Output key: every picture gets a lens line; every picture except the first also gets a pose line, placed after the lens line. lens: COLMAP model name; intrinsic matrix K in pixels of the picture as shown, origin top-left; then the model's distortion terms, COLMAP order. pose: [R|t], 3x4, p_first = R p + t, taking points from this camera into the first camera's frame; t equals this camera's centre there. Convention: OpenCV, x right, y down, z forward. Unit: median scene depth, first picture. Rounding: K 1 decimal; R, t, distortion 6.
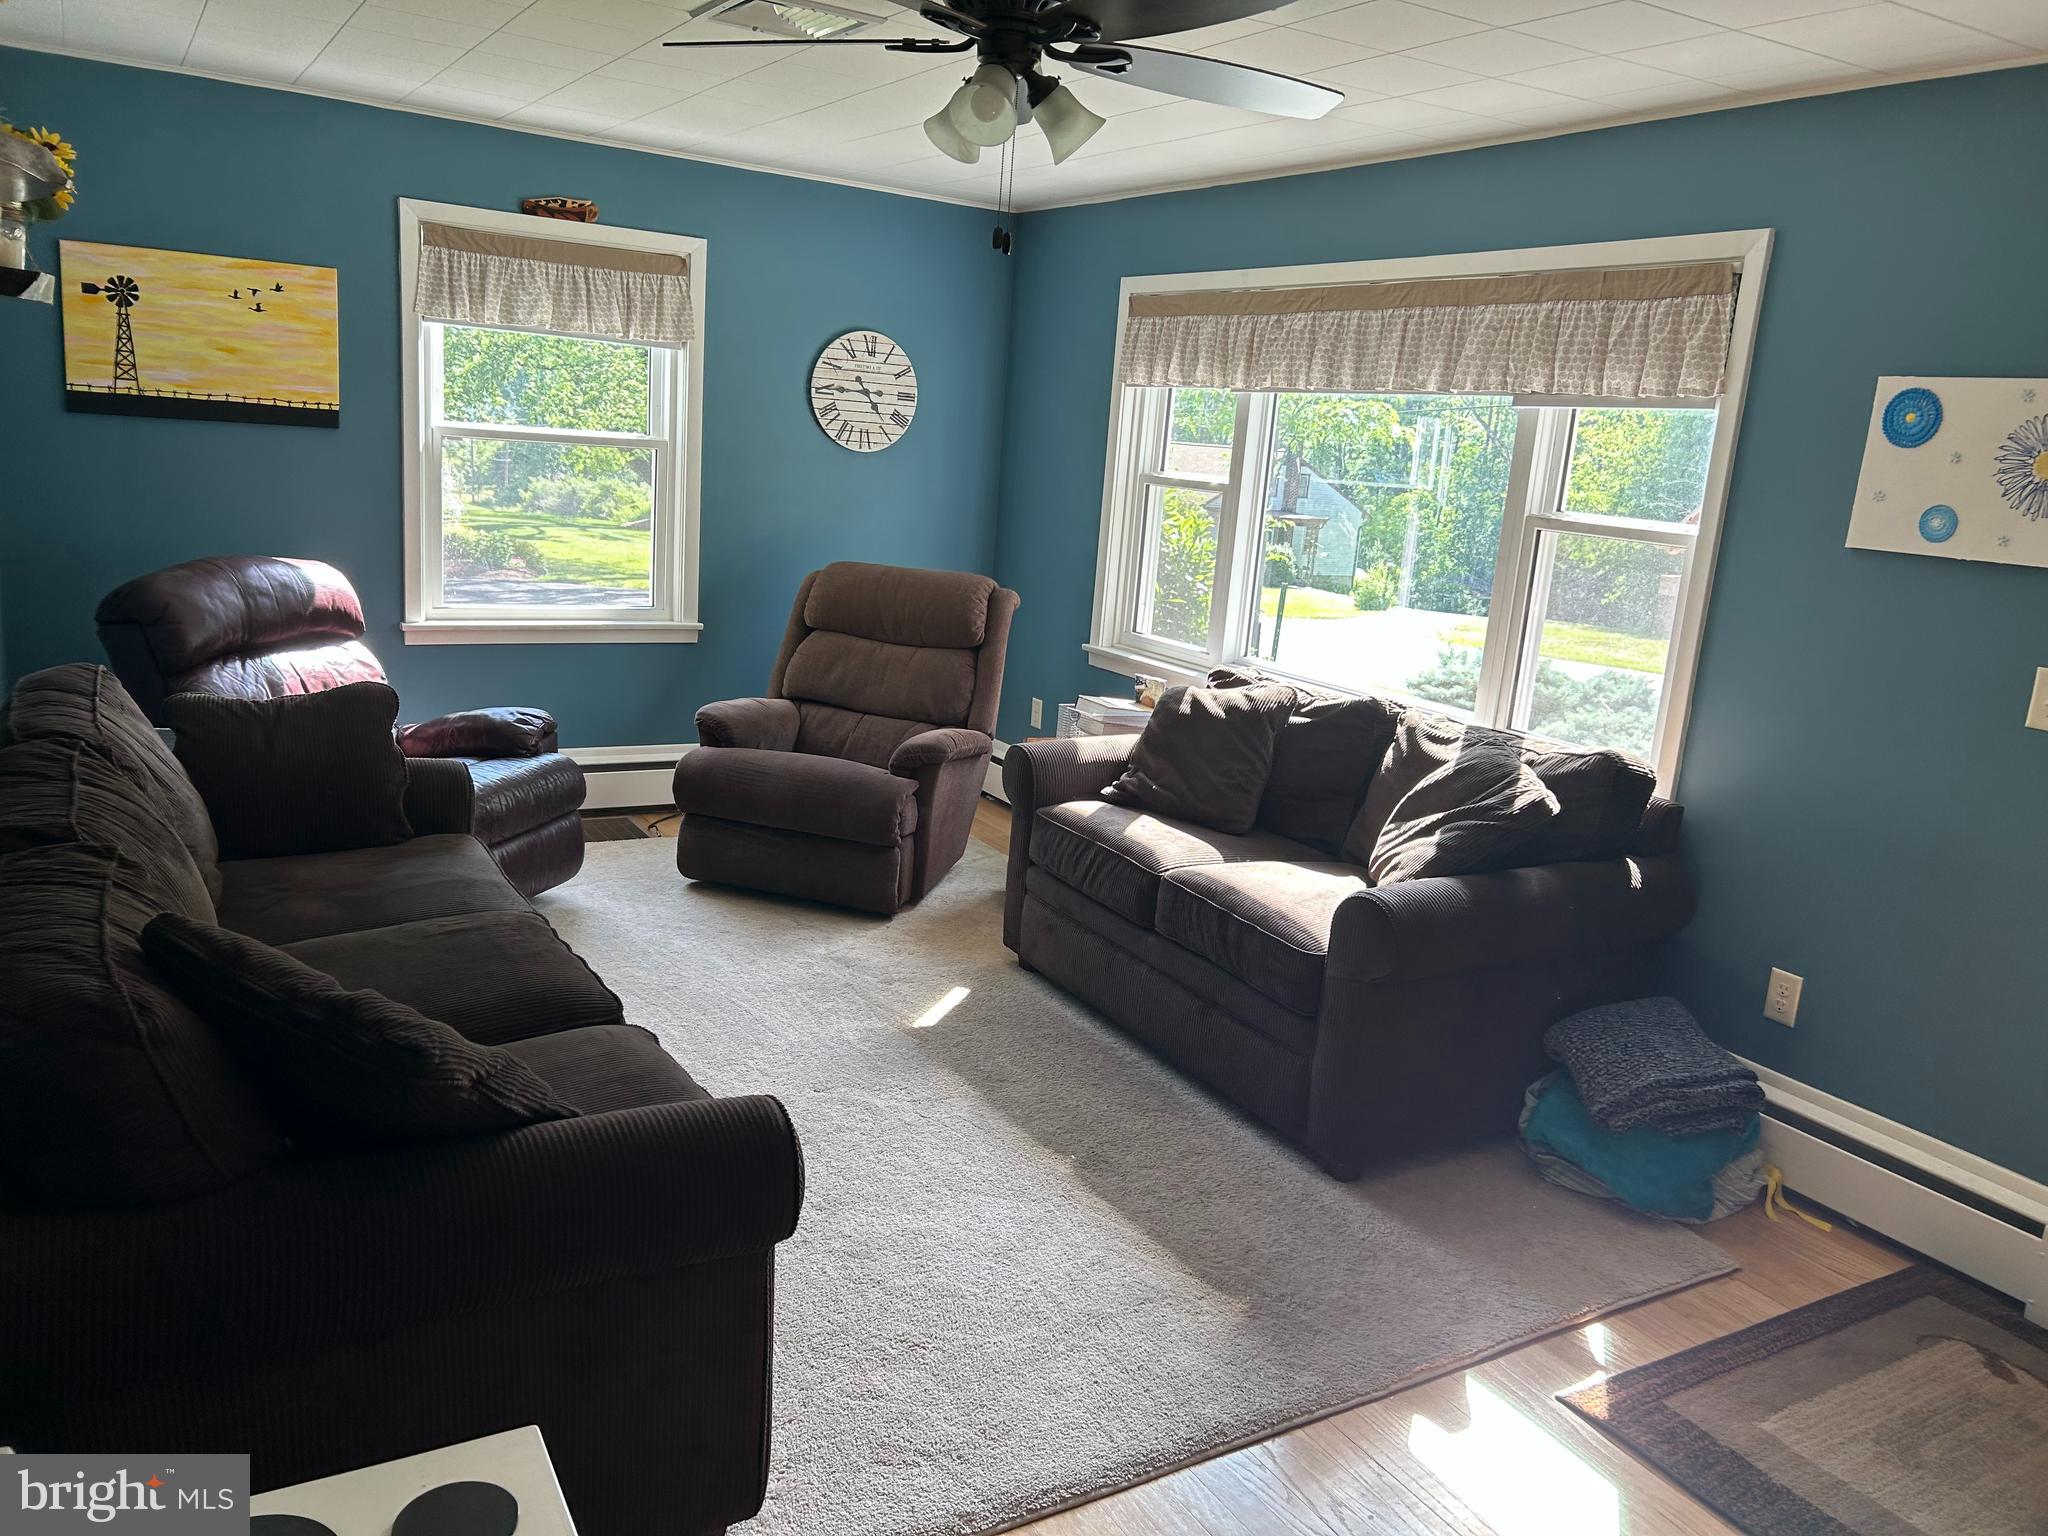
lens RADIAL K [[1533.6, 0, 1011.5], [0, 1533.6, 772.3], [0, 0, 1]] dist [0.041070, -0.052635]
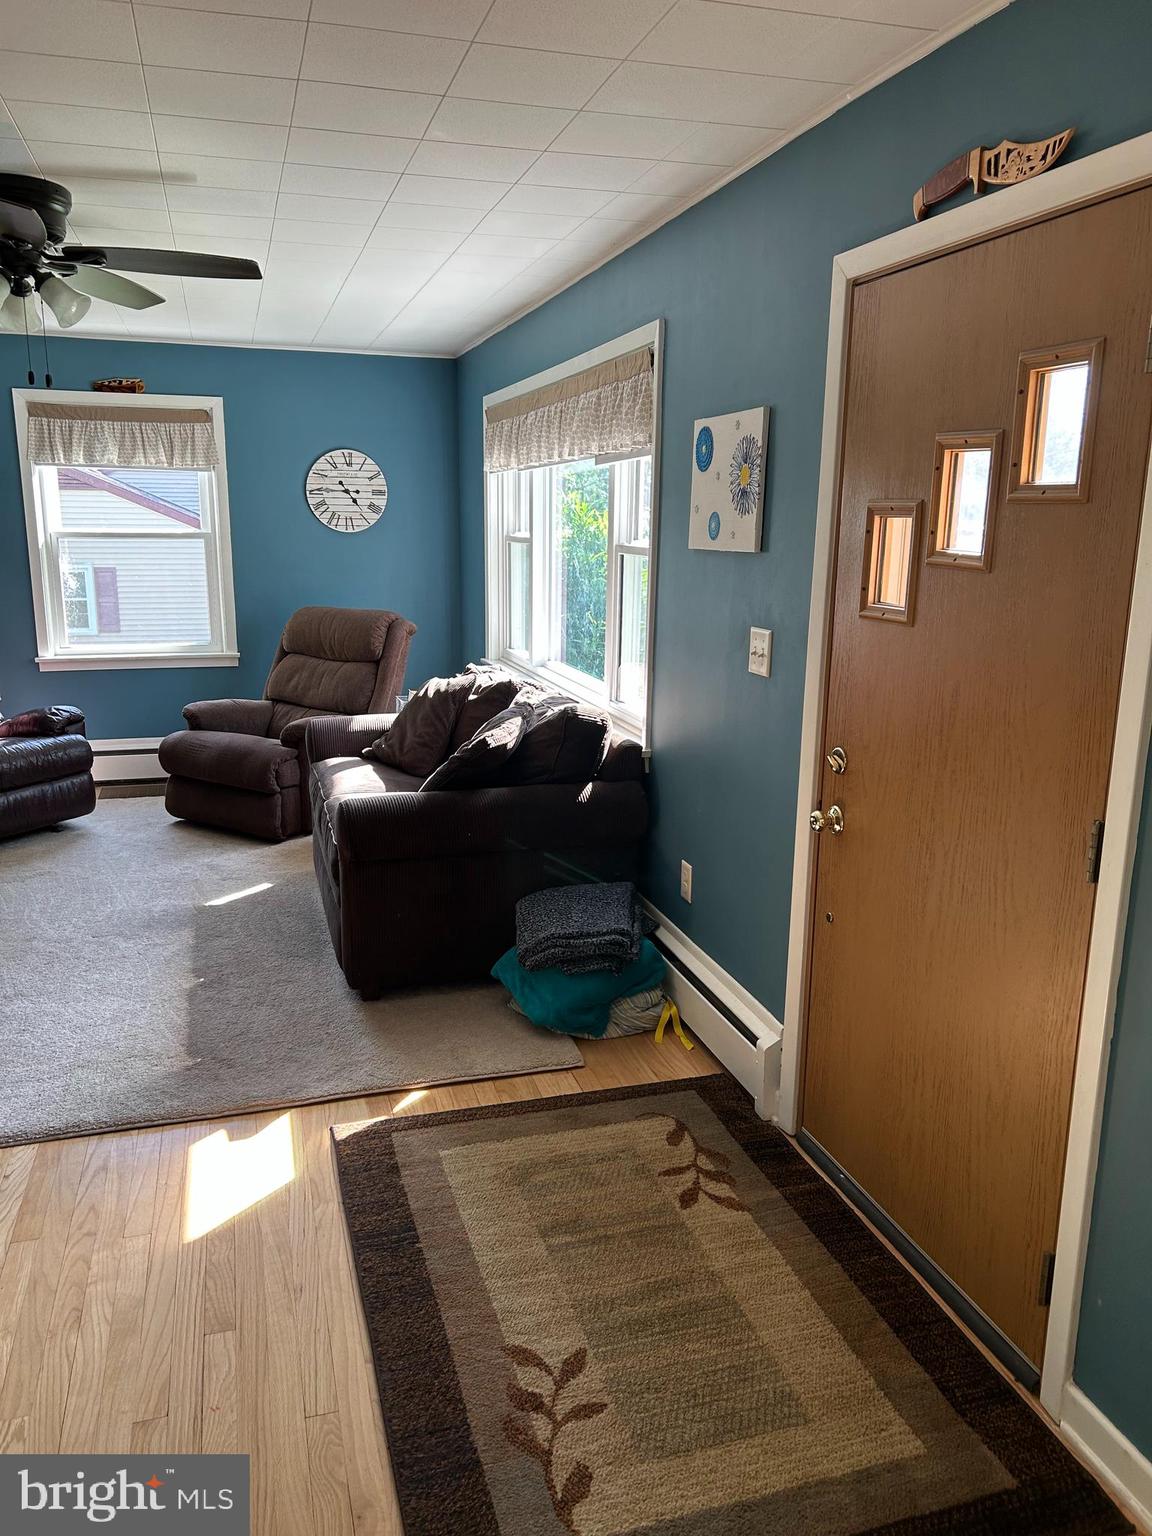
lens RADIAL K [[1150.2, 0, 569.6], [0, 1150.2, 779.7], [0, 0, 1]] dist [0.041070, -0.052635]
pose [[0.968431, -0.009672, -0.249095, 0.426145], [0.008204, 0.999942, -0.006930, 0.040379], [0.249148, 0.004668, 0.968454, -0.008941]]
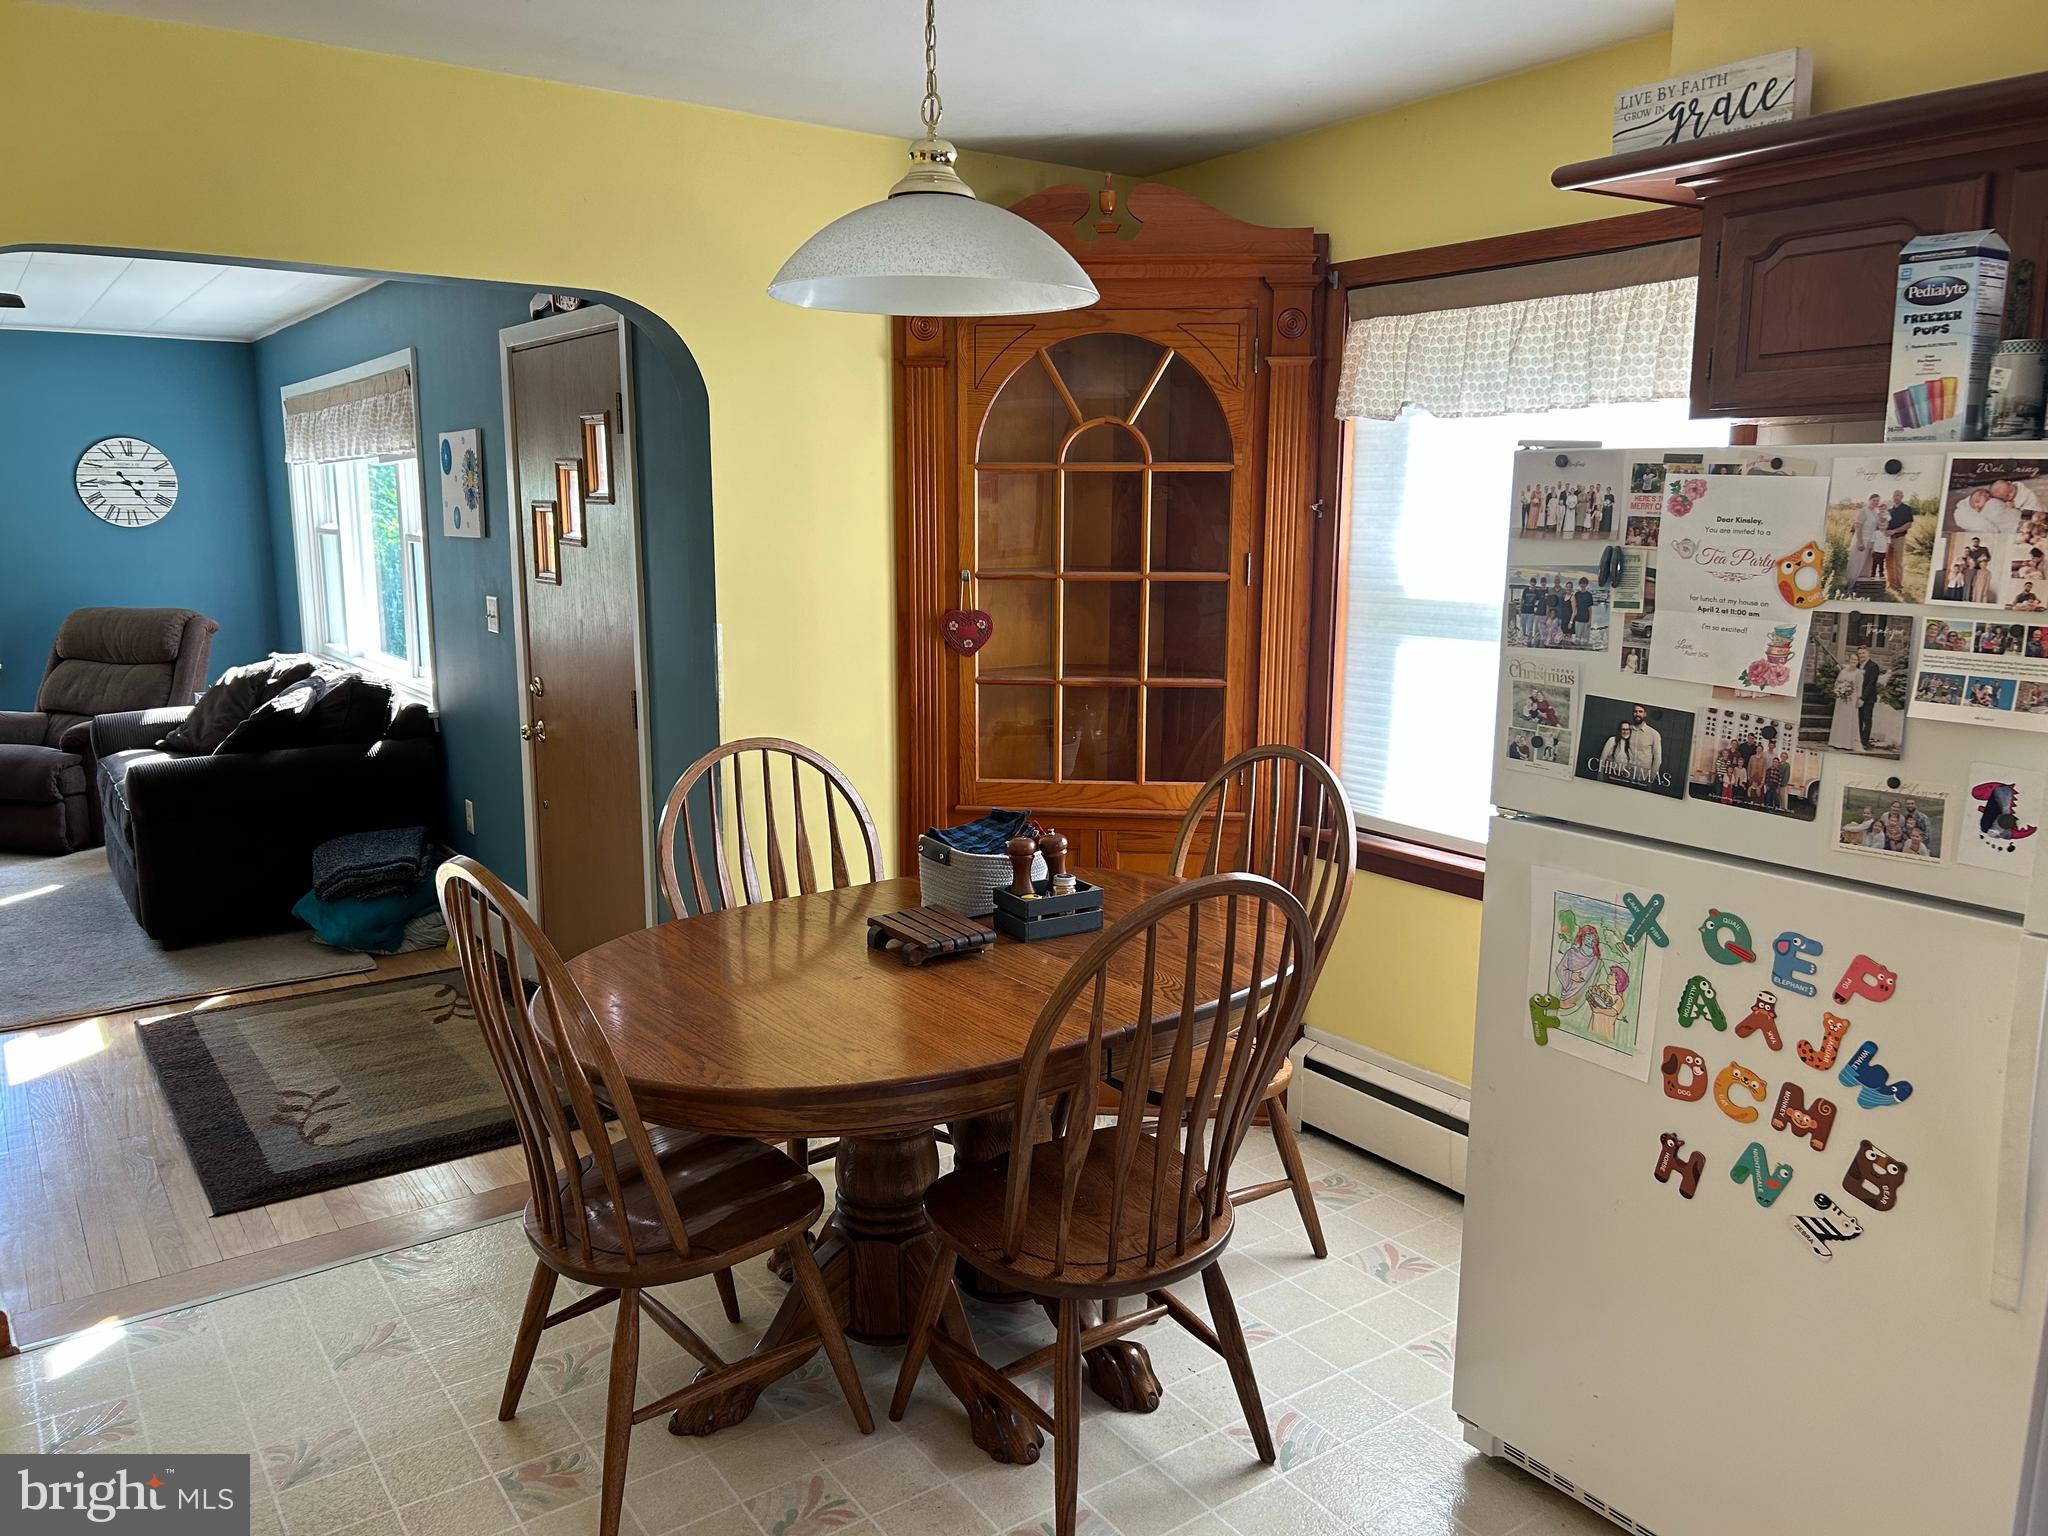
lens RADIAL K [[1533.6, 0, 1029.1], [0, 1533.6, 768.2], [0, 0, 1]] dist [0.041070, -0.052635]
pose [[0.993646, -0.087123, 0.071257, 0.631539], [0.090298, 0.995002, -0.042623, 0.141485], [-0.067188, 0.048787, 0.996547, -0.419247]]
